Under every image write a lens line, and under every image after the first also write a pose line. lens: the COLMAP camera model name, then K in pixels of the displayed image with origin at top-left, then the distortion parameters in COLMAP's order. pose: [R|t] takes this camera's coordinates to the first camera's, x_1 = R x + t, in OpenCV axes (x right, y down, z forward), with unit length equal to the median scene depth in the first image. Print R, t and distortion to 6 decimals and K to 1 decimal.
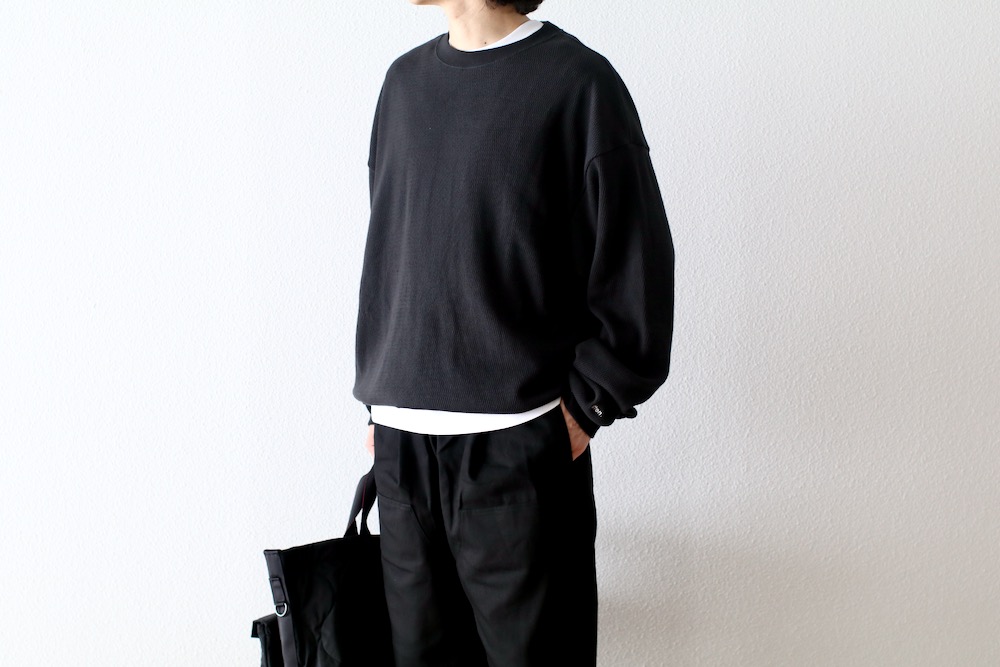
lens RADIAL K [[3664.0, 0, 500.0], [0, 3664.0, 333.5], [0, 0, 1]] dist [-0.086134, -2.522416]
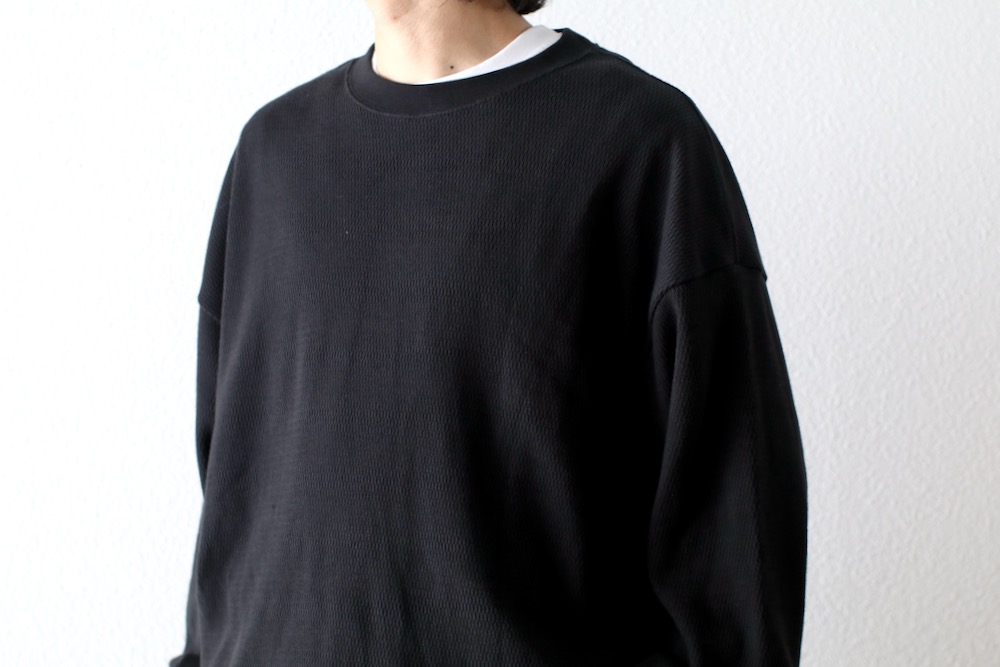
lens RADIAL K [[3664.0, 0, 500.0], [0, 3664.0, 333.5], [0, 0, 1]] dist [-0.086134, -2.522416]
pose [[0.995890, -0.000549, 0.090568, -0.043696], [0.003303, 0.999537, -0.030260, -0.025576], [-0.090509, 0.030435, 0.995430, 0.477245]]
